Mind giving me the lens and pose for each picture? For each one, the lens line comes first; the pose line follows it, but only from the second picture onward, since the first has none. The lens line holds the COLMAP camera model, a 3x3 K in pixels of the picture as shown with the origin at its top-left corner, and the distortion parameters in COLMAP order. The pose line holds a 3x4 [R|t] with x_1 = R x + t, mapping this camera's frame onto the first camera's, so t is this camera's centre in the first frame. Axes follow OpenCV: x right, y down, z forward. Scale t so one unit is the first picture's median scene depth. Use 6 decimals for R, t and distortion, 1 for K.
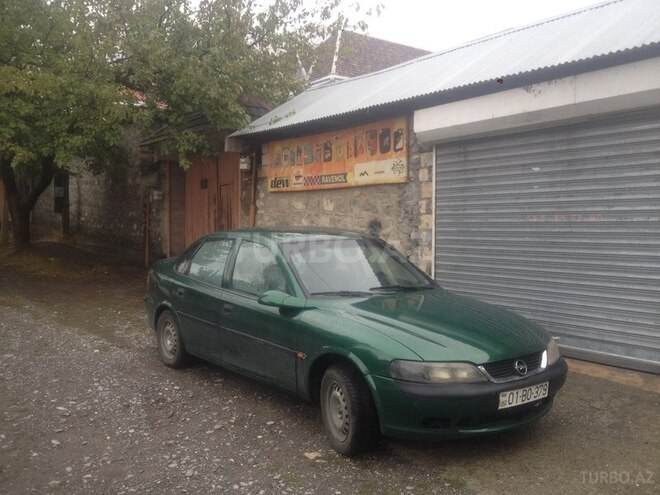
lens RADIAL K [[622.7, 0, 317.8], [0, 622.7, 246.4], [0, 0, 1]] dist [0.062746, -0.136761]
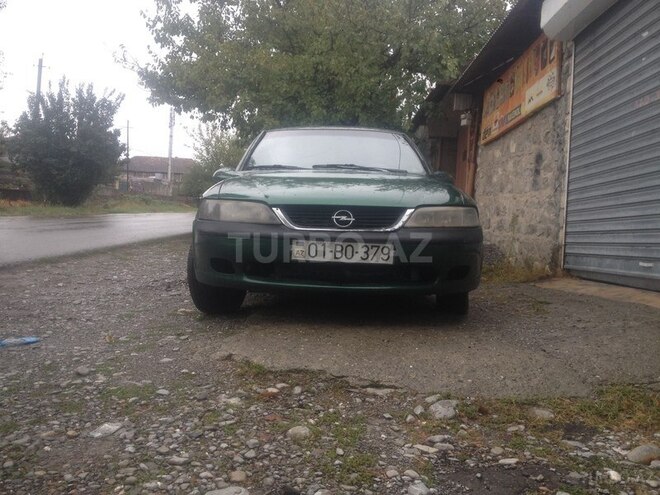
lens RADIAL K [[622.7, 0, 317.8], [0, 622.7, 246.4], [0, 0, 1]] dist [0.062746, -0.136761]
pose [[0.789725, 0.034735, -0.612477, 0.717094], [-0.059075, 0.998062, -0.019568, 0.222269], [0.610611, 0.051635, 0.790246, 0.310253]]
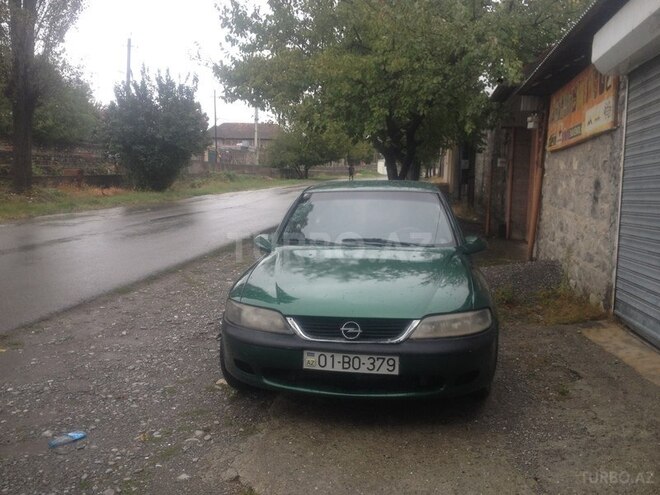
lens RADIAL K [[622.7, 0, 317.8], [0, 622.7, 246.4], [0, 0, 1]] dist [0.062746, -0.136761]
pose [[0.696878, 0.066535, -0.714096, 0.807599], [-0.041457, 0.997760, 0.052509, 0.031893], [0.715990, -0.006988, 0.698075, 0.336488]]
